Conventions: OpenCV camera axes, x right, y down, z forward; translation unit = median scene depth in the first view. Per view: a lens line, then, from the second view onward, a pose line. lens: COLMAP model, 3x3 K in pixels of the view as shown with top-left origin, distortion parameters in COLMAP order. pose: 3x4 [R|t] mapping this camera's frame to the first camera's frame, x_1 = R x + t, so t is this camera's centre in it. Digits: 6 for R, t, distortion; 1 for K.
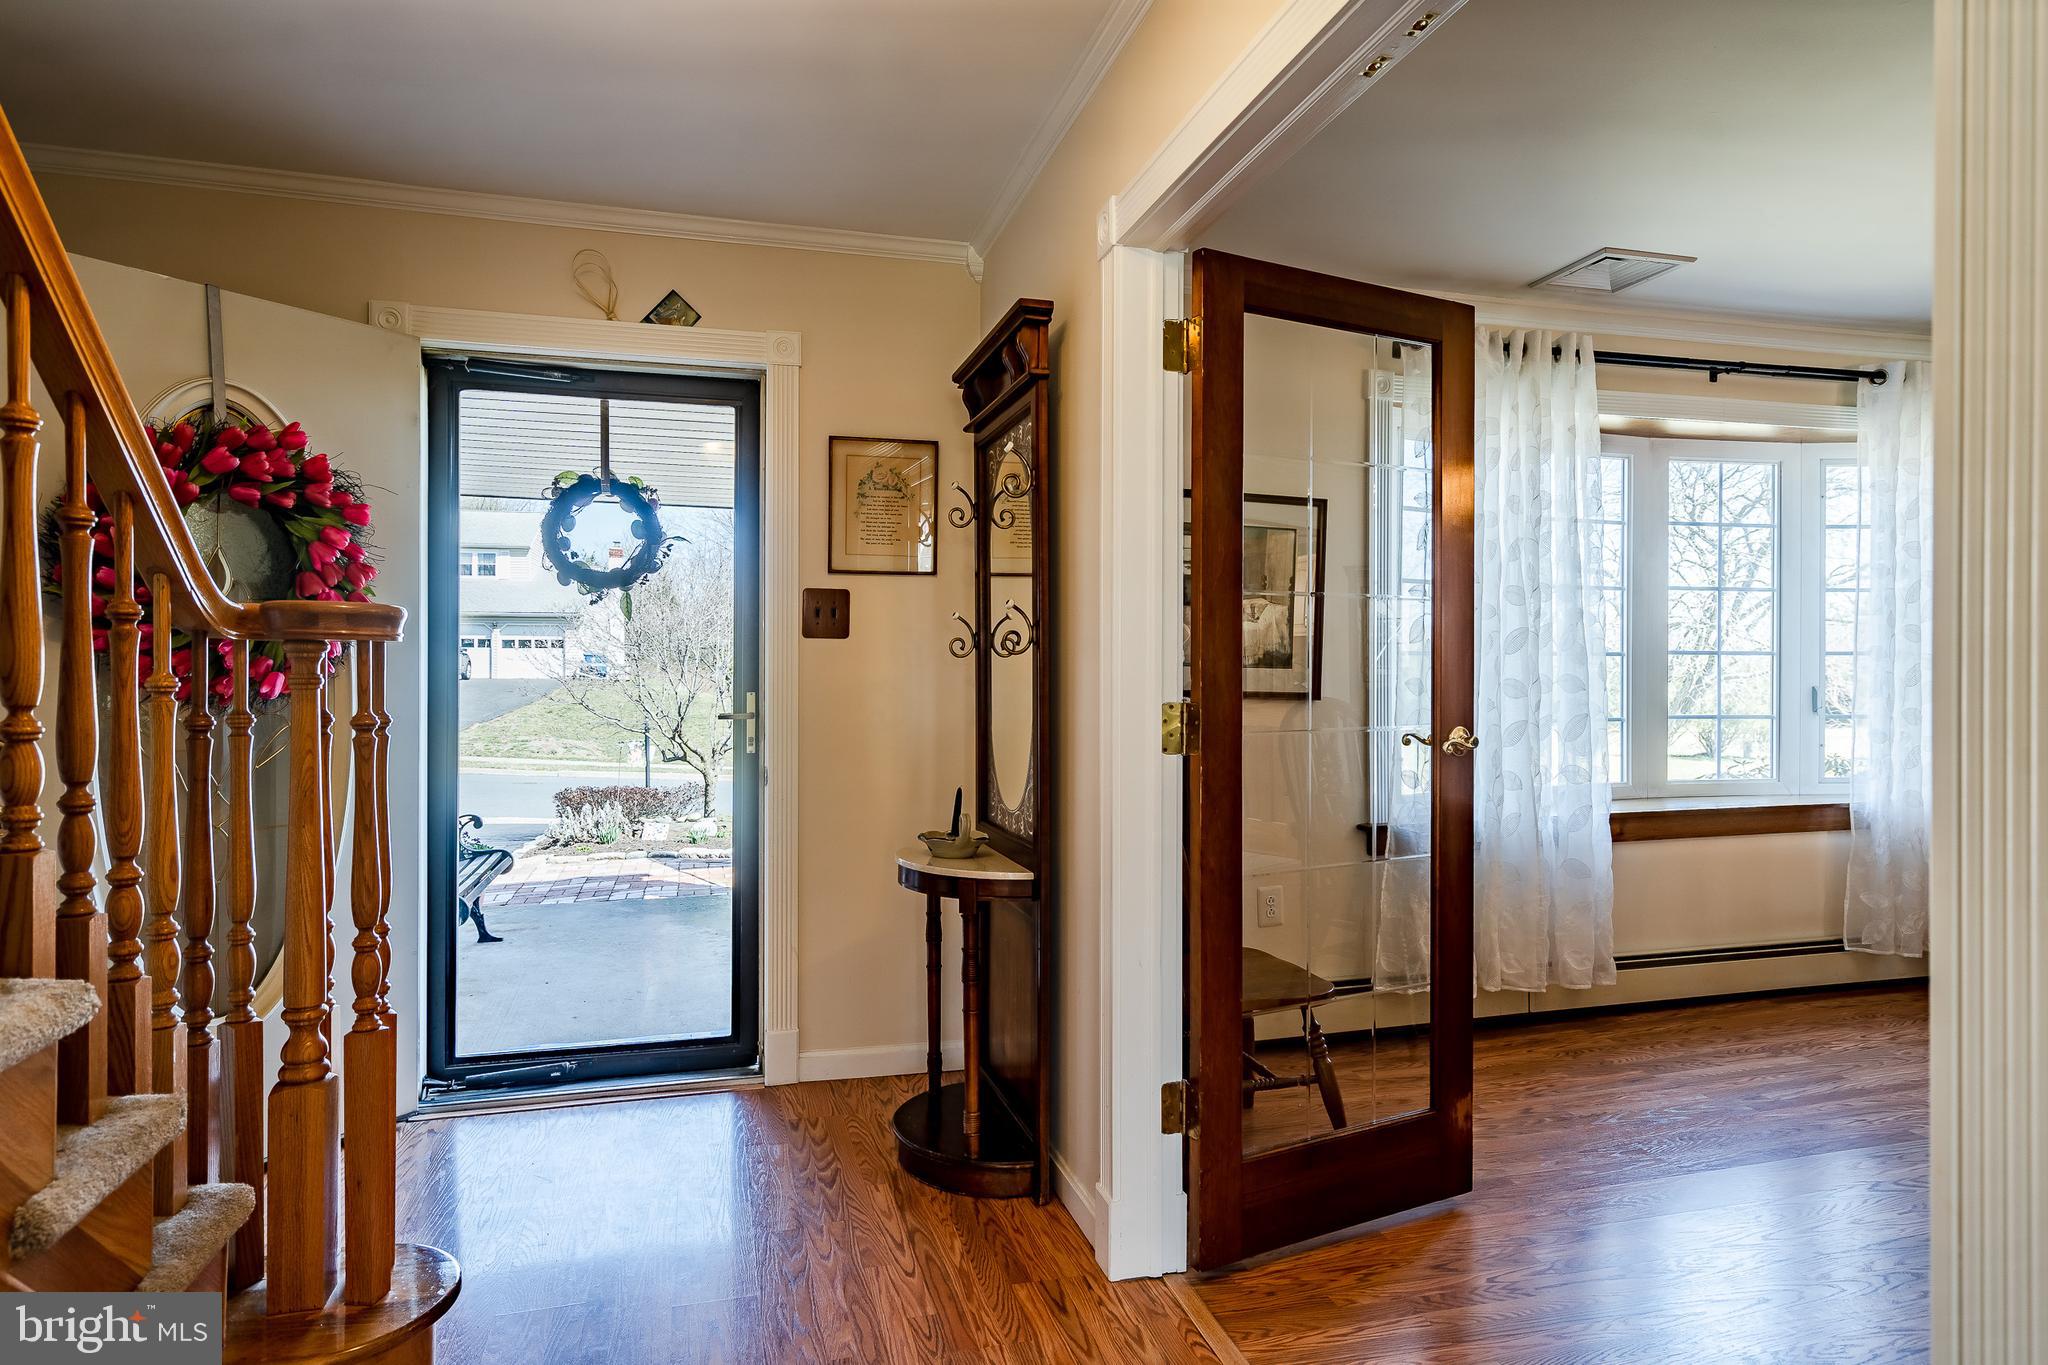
lens RADIAL K [[1131.6, 0, 1007.1], [0, 1131.6, 661.4], [0, 0, 1]] dist [0.003918, 0.001490]
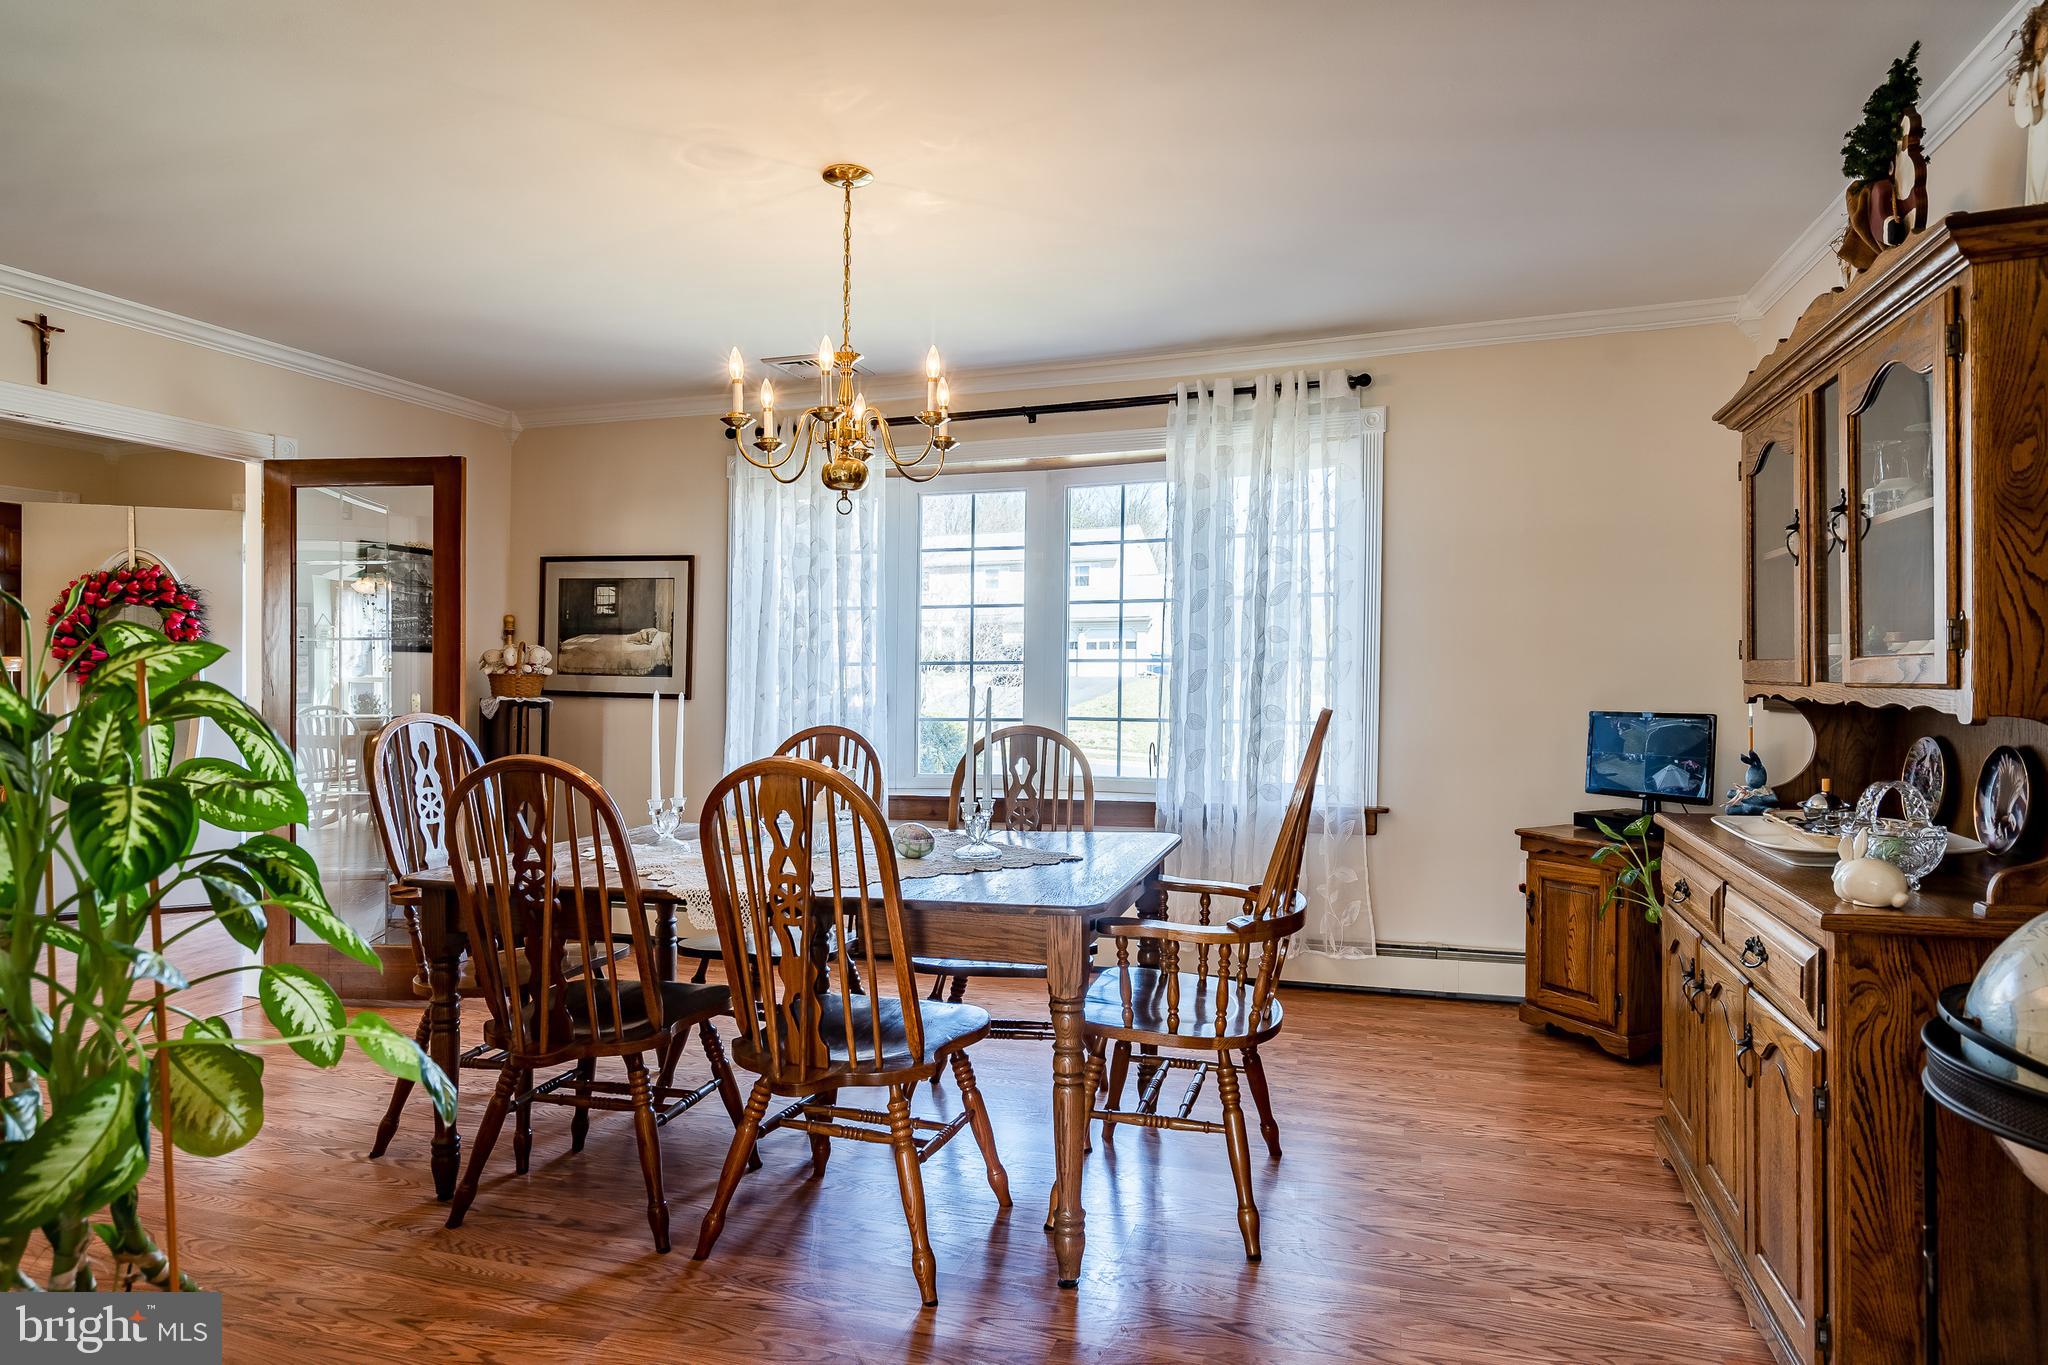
lens RADIAL K [[1131.6, 0, 1007.1], [0, 1131.6, 661.4], [0, 0, 1]] dist [0.003918, 0.001490]
pose [[0.838446, -0.006952, -0.544940, 1.275599], [0.008850, 0.999960, 0.000860, -0.009001], [0.544913, -0.005544, 0.838474, 0.040095]]
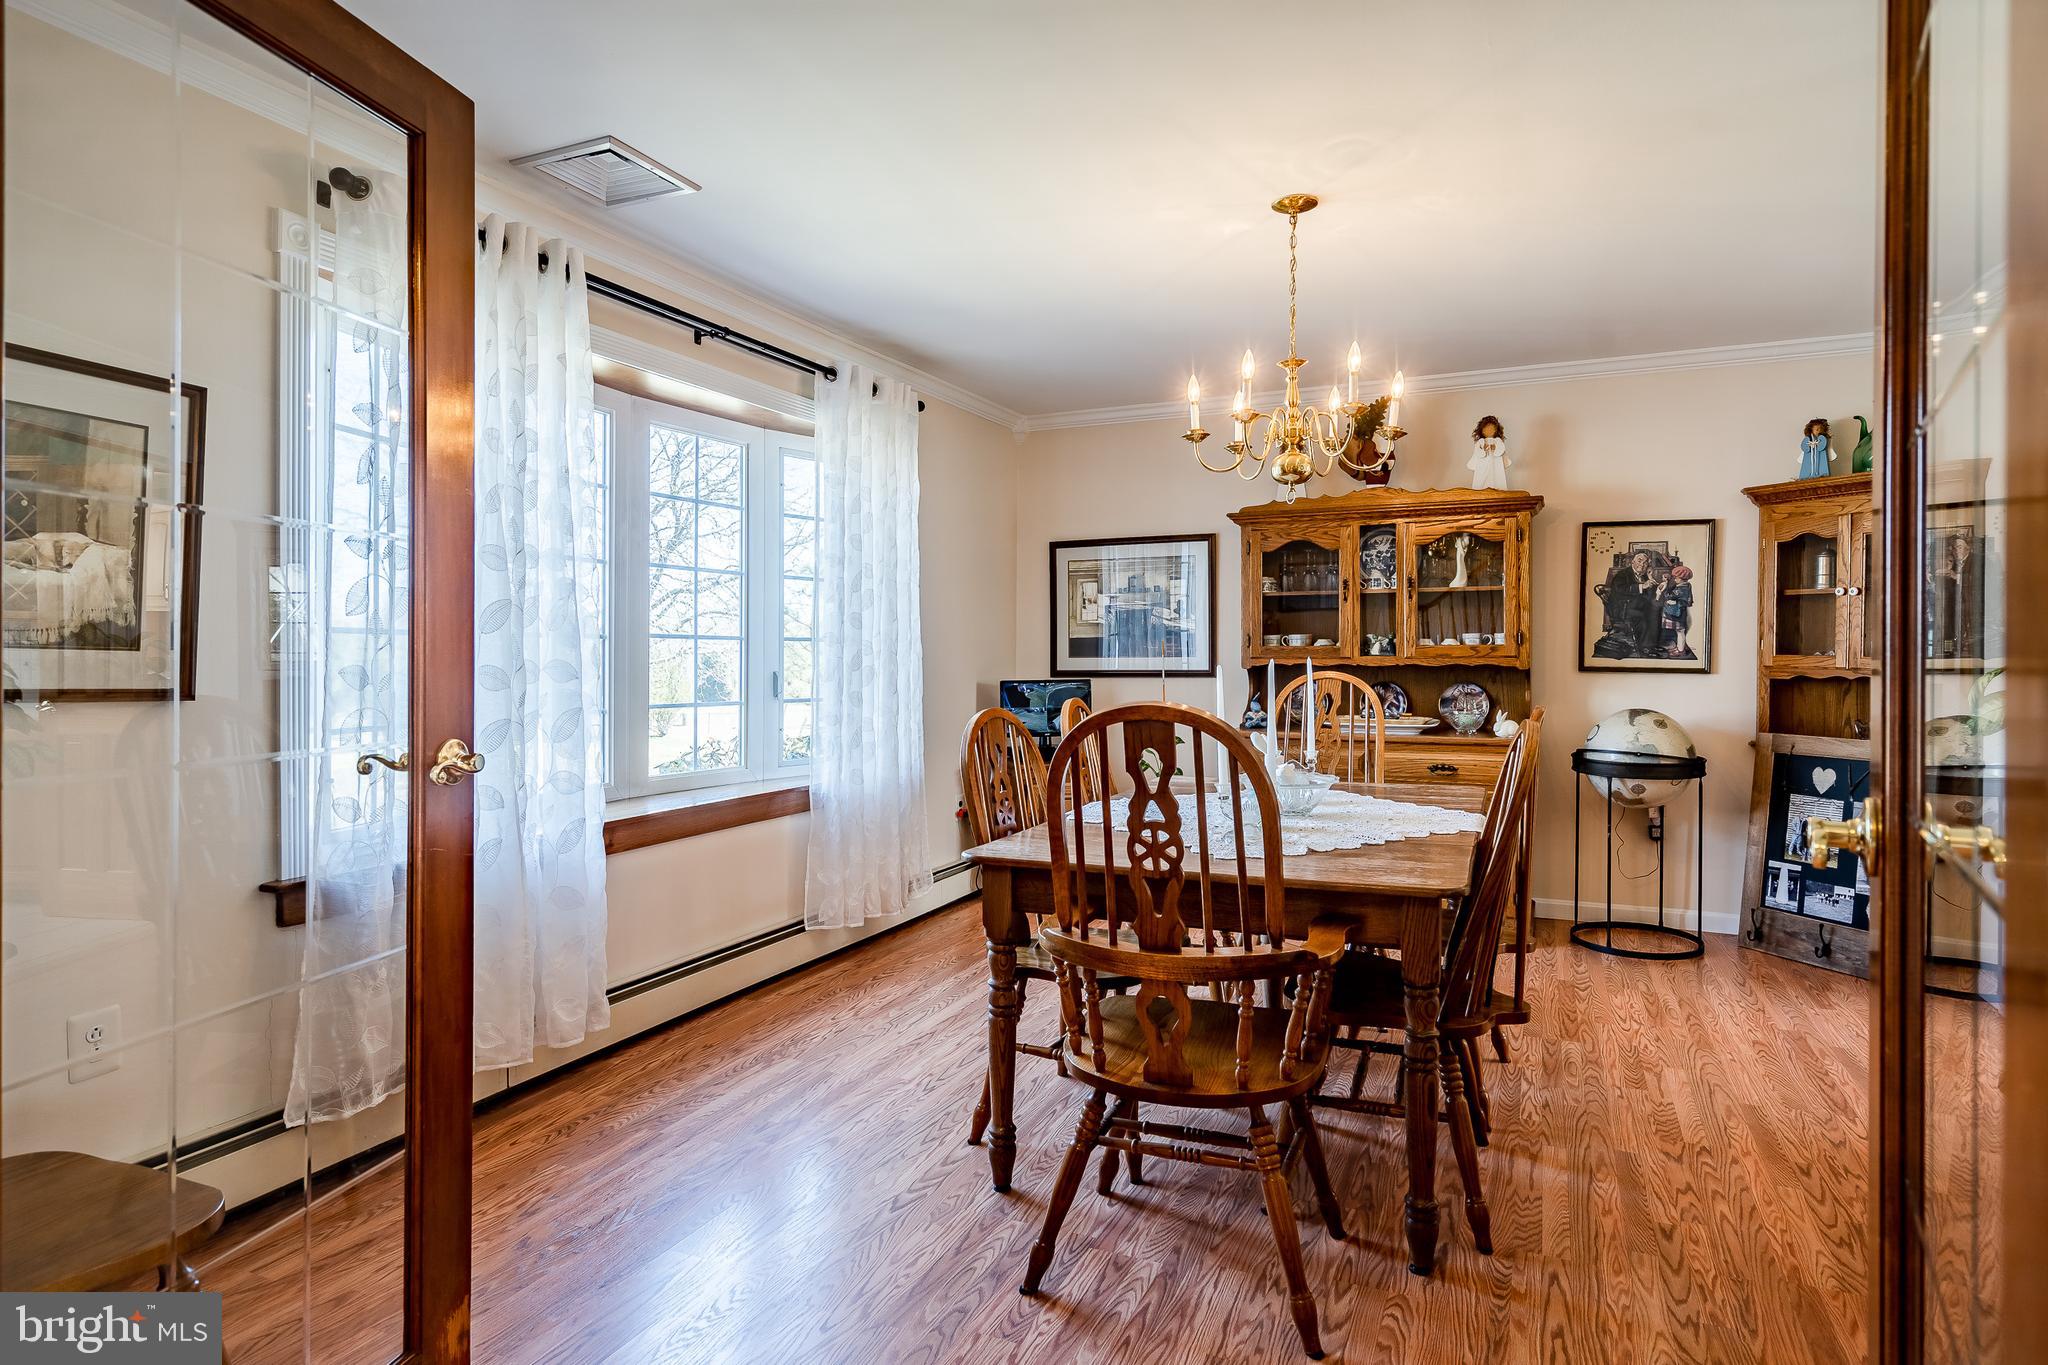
lens RADIAL K [[1131.6, 0, 1007.1], [0, 1131.6, 661.4], [0, 0, 1]] dist [0.003918, 0.001490]
pose [[0.625888, -0.002655, 0.779909, 0.063965], [-0.006855, 0.999937, 0.008904, 0.003120], [-0.779883, -0.010919, 0.625830, 0.240160]]
